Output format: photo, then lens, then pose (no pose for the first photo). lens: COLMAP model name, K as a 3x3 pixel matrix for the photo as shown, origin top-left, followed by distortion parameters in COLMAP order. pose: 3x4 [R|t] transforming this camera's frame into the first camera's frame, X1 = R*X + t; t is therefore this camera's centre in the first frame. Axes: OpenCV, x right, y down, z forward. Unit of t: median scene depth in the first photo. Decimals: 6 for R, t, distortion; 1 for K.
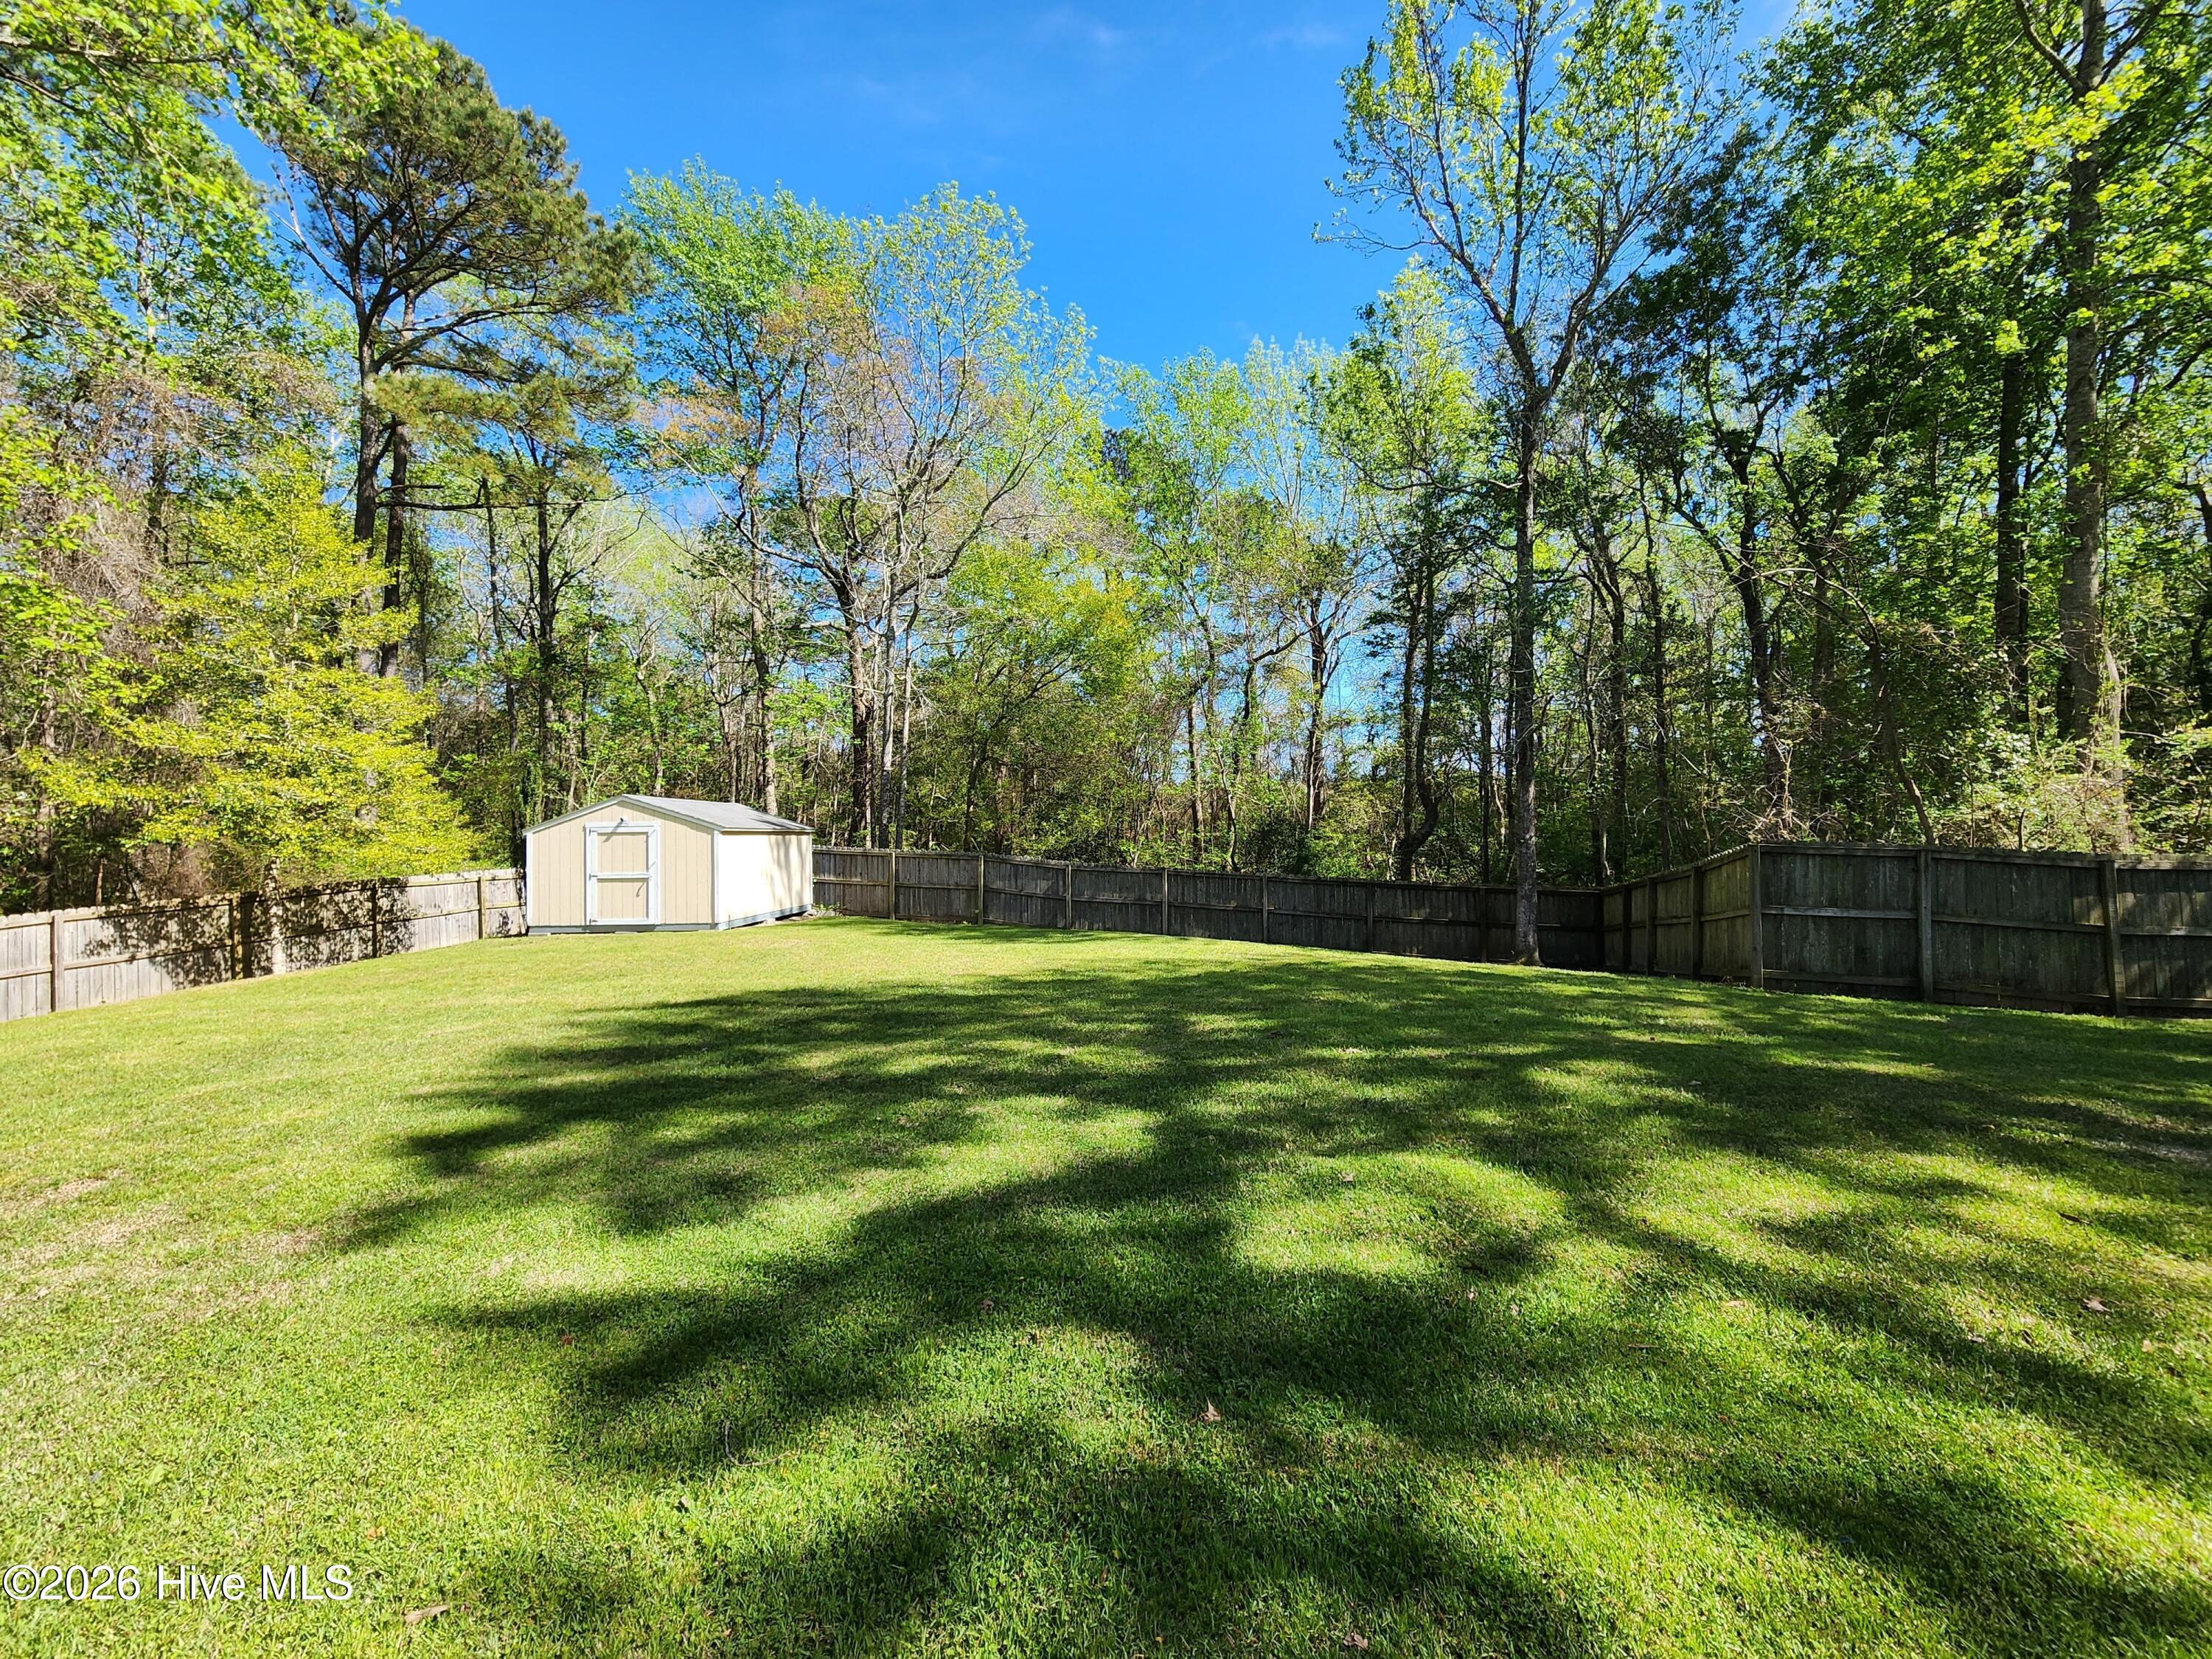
lens RADIAL K [[906.9, 0, 1105.7], [0, 906.9, 823.3], [0, 0, 1]] dist [-0.001368, 0.000118]
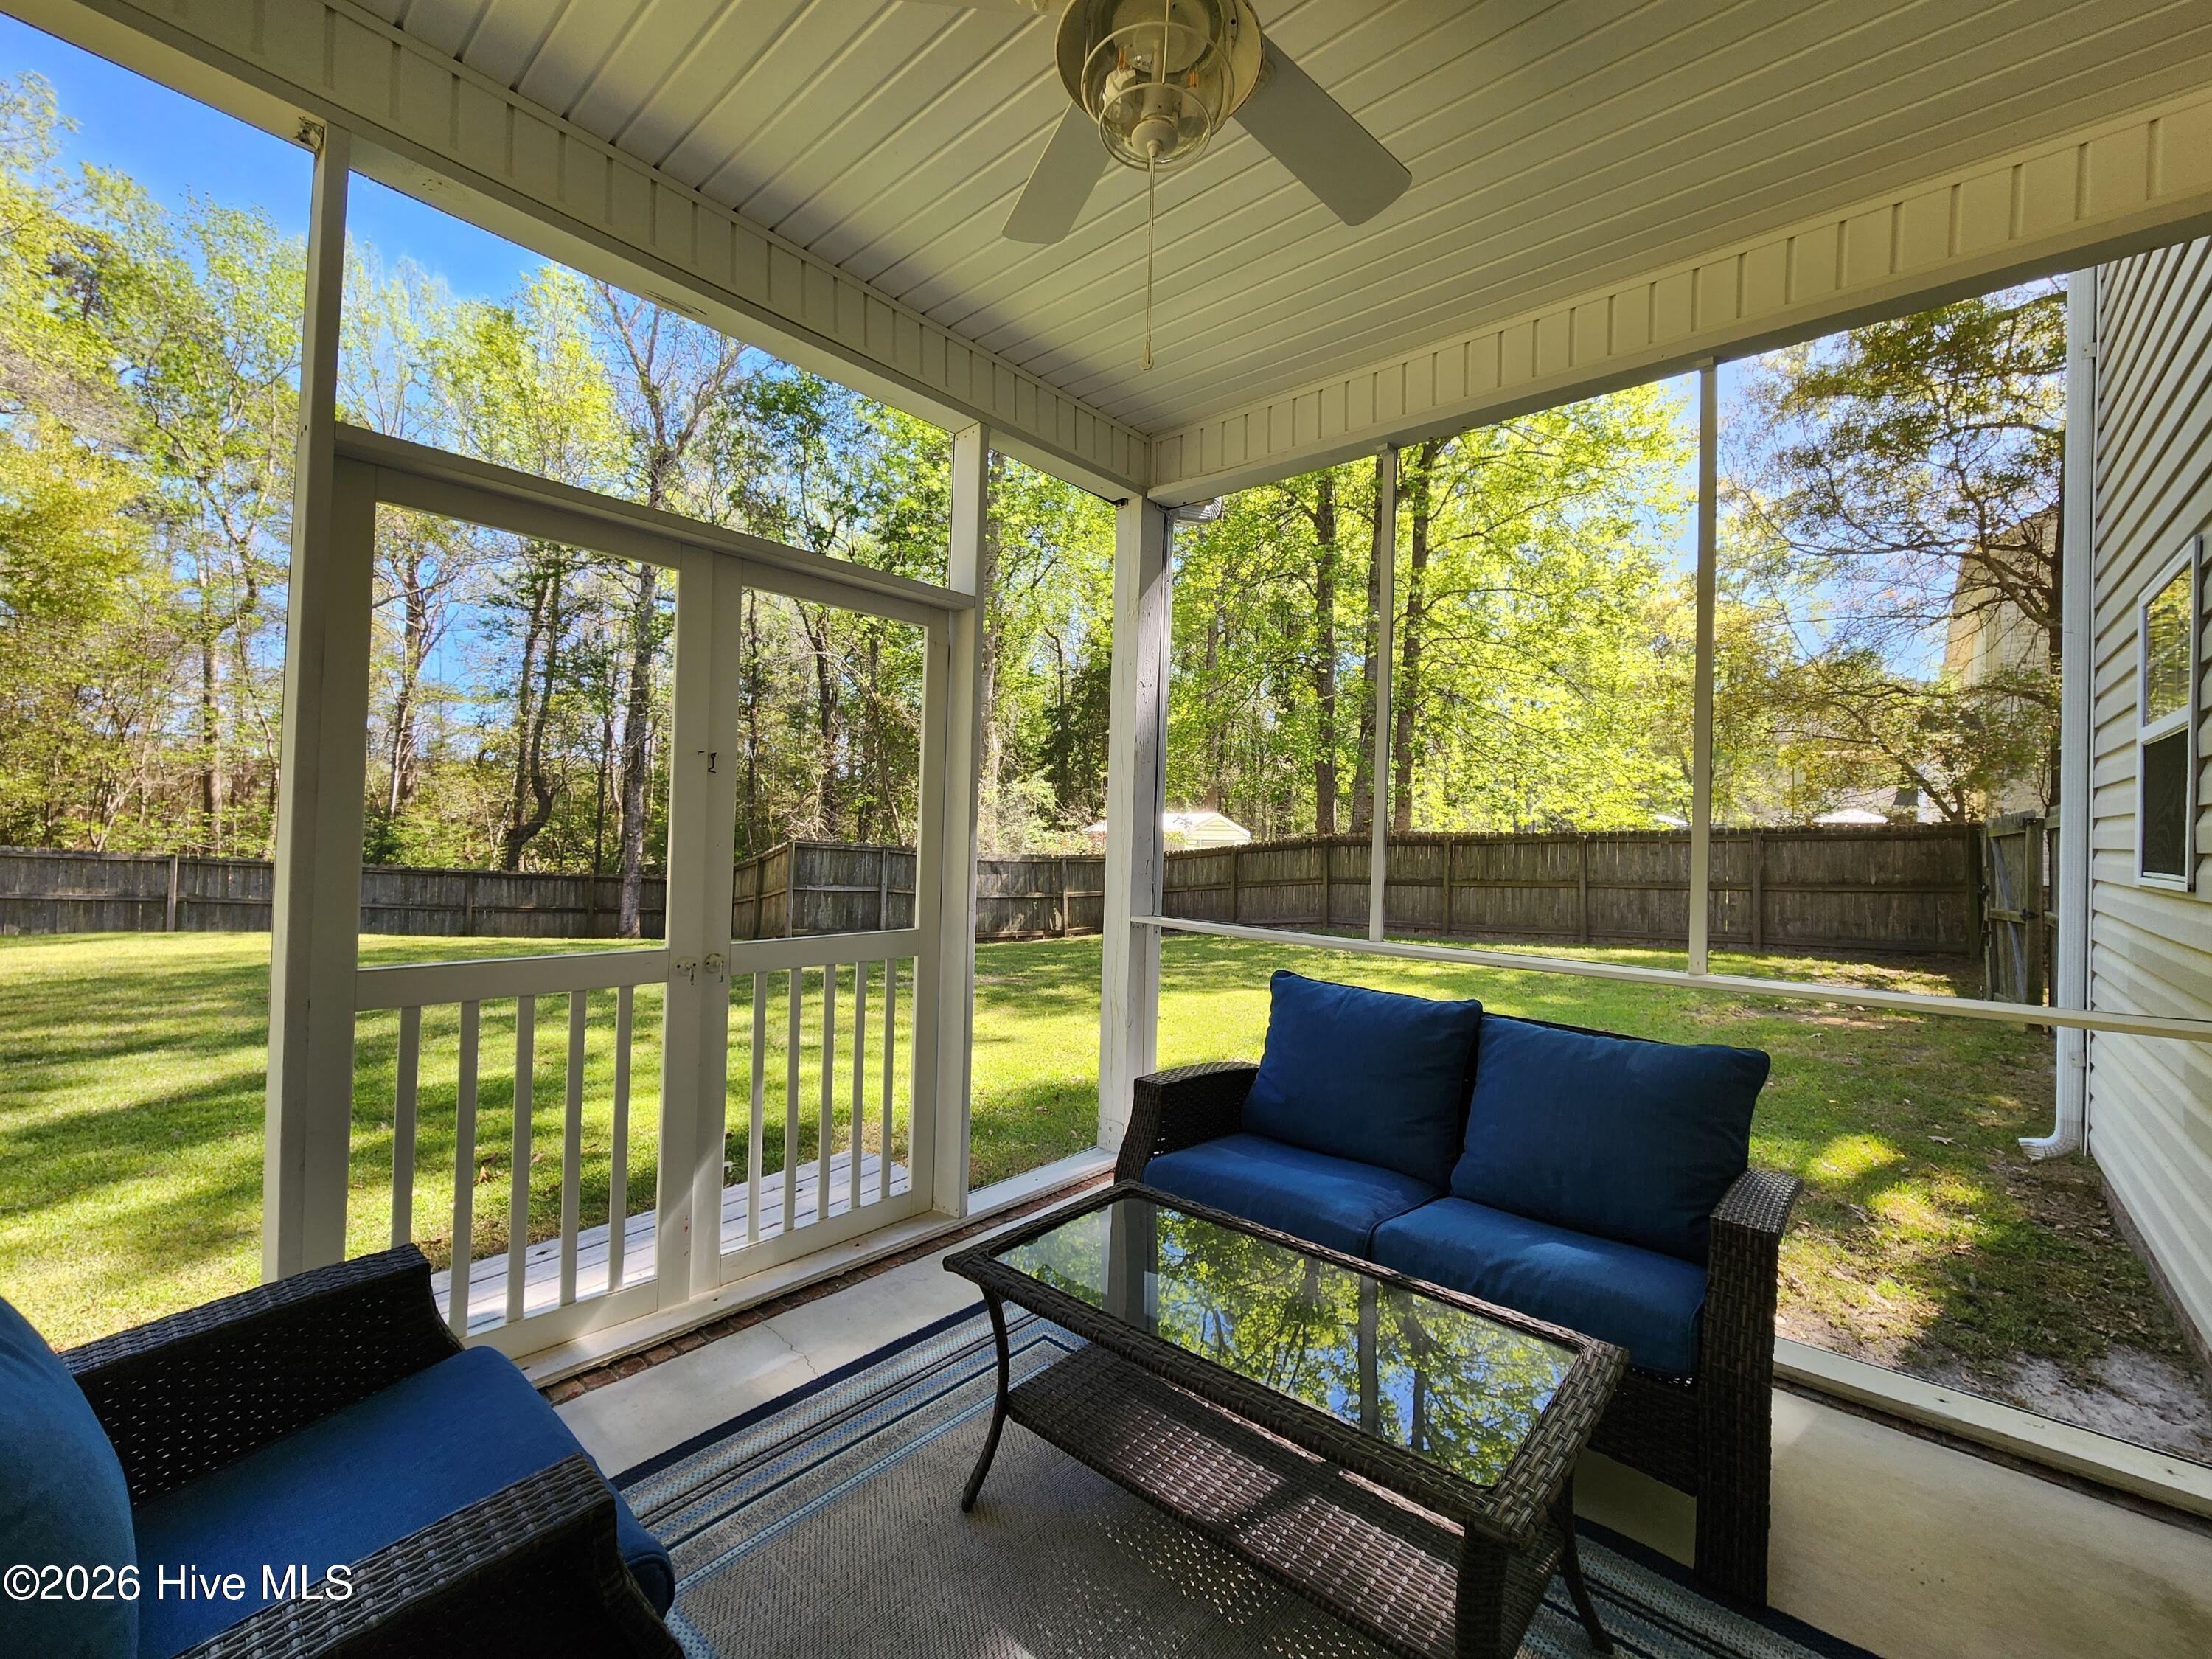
lens RADIAL K [[906.9, 0, 1108.3], [0, 906.9, 818.1], [0, 0, 1]] dist [-0.001368, 0.000118]
pose [[0.622774, 0.045353, 0.781086, -0.039474], [-0.043644, 0.998778, -0.023196, -0.000951], [-0.781184, -0.019644, 0.623992, -0.124004]]
